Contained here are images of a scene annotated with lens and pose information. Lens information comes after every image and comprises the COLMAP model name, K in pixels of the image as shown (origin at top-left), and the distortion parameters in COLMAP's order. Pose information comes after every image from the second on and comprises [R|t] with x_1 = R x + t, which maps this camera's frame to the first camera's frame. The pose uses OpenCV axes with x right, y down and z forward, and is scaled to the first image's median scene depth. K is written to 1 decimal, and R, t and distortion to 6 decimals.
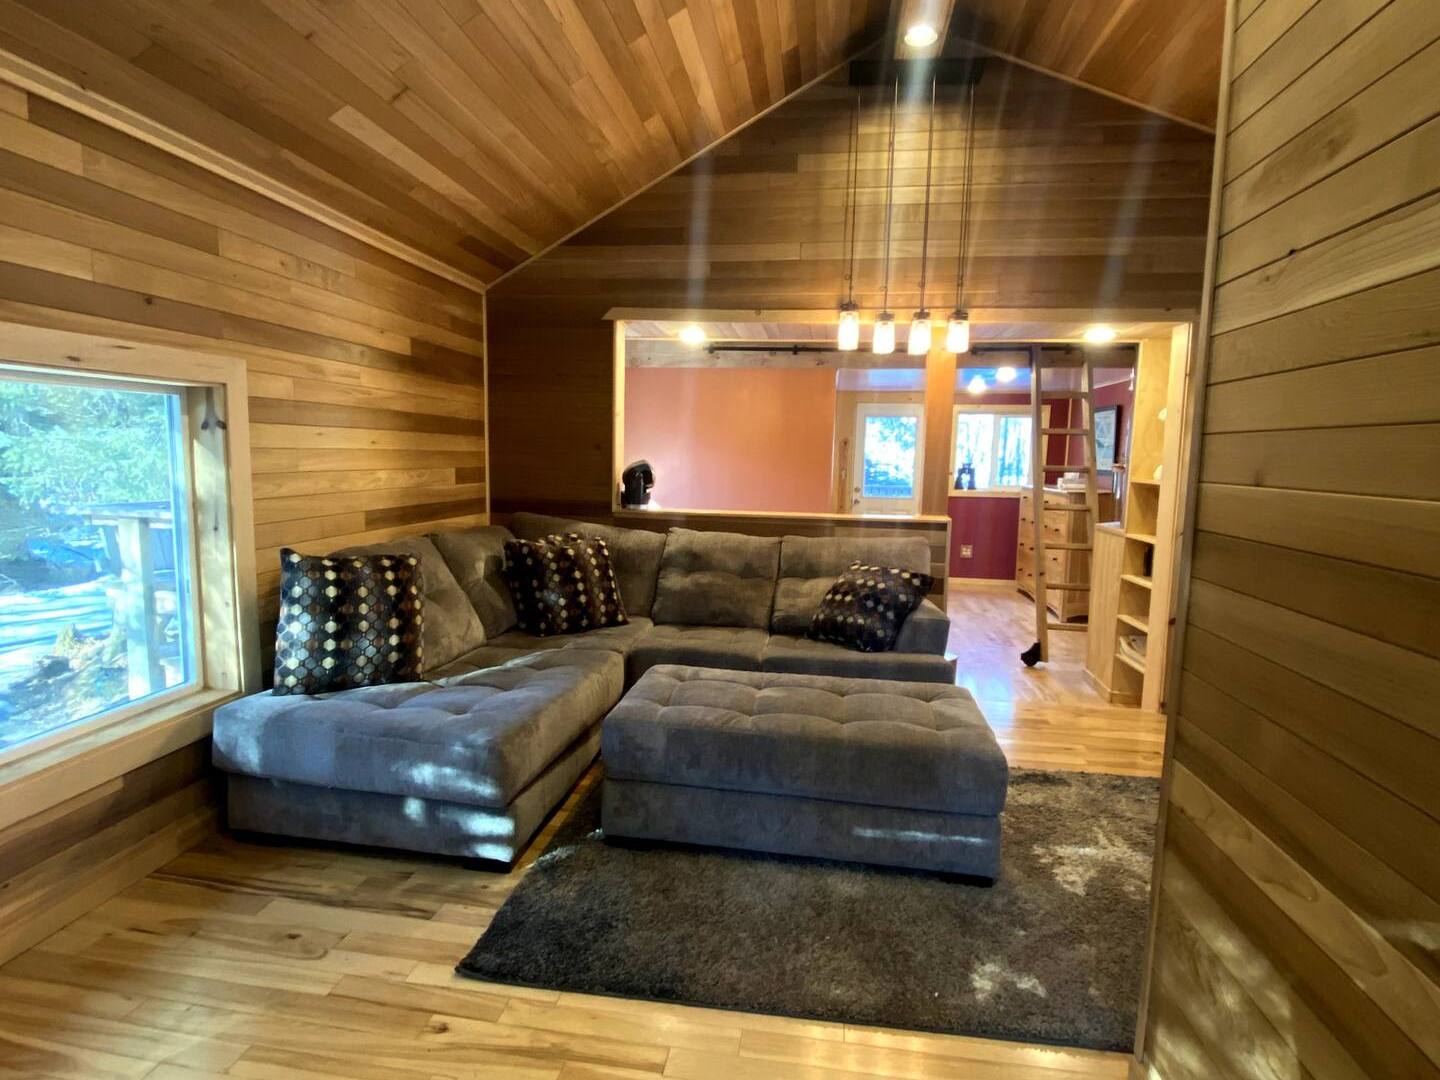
lens RADIAL K [[732.3, 0, 720.0], [0, 732.3, 540.0], [0, 0, 1]] dist [0.001598, -0.000101]
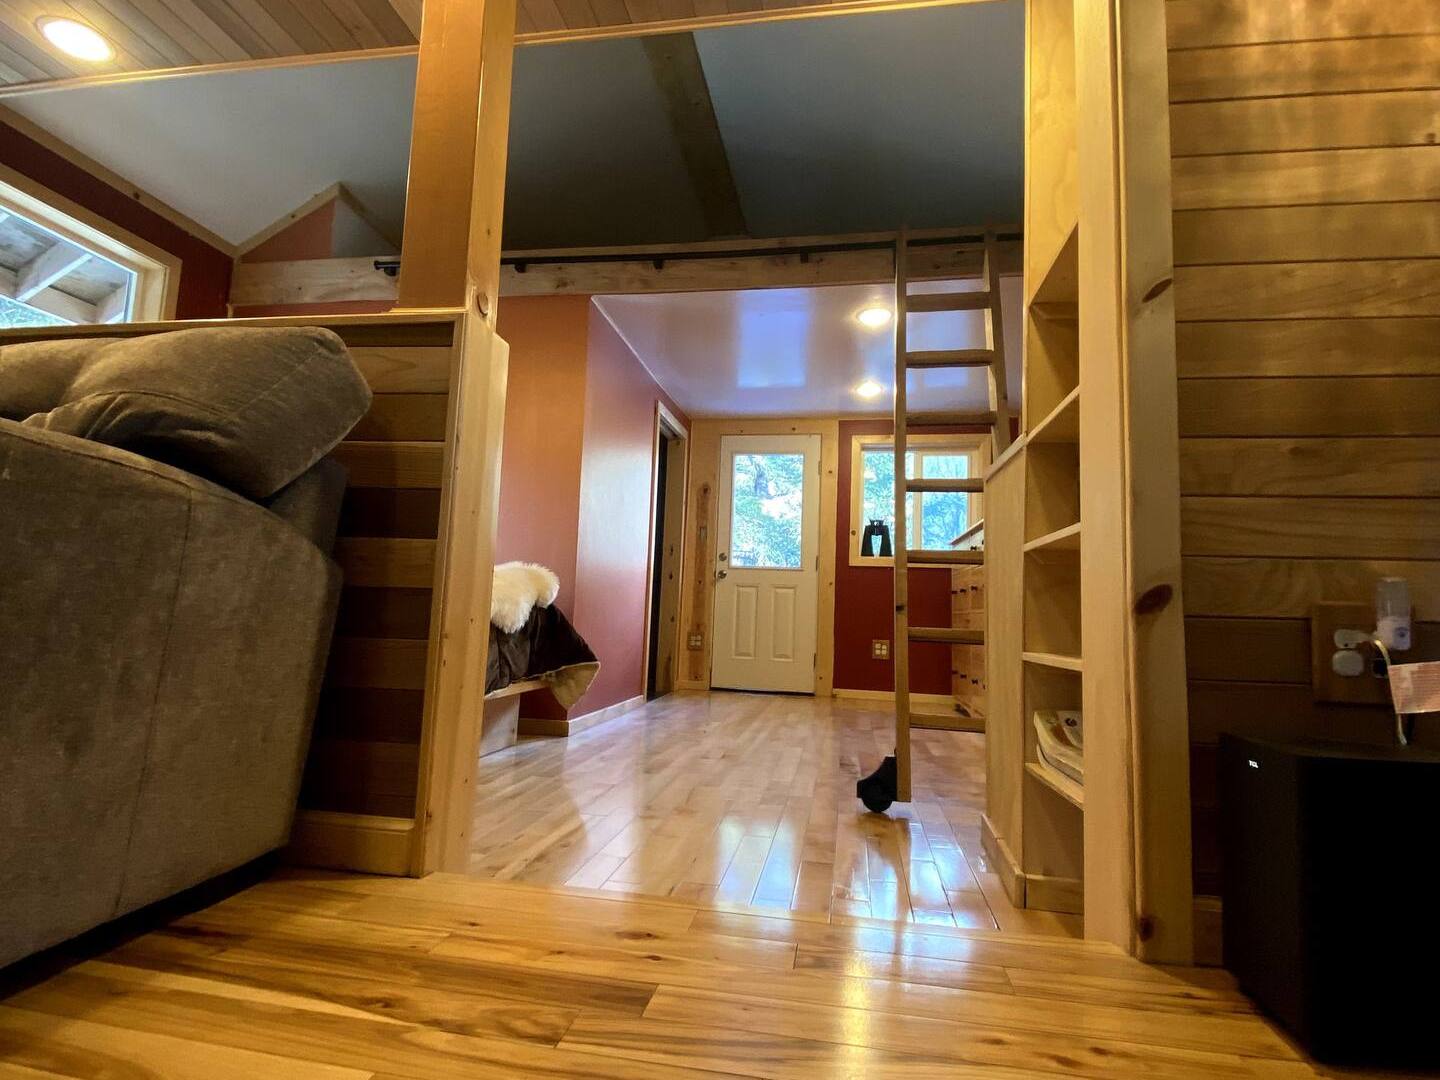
lens RADIAL K [[732.3, 0, 720.0], [0, 732.3, 540.0], [0, 0, 1]] dist [0.001598, -0.000101]
pose [[0.999348, 0.022406, -0.028309, 0.376312], [-0.028066, 0.975371, -0.218778, 0.124760], [0.022710, 0.219430, 0.975364, 0.585744]]
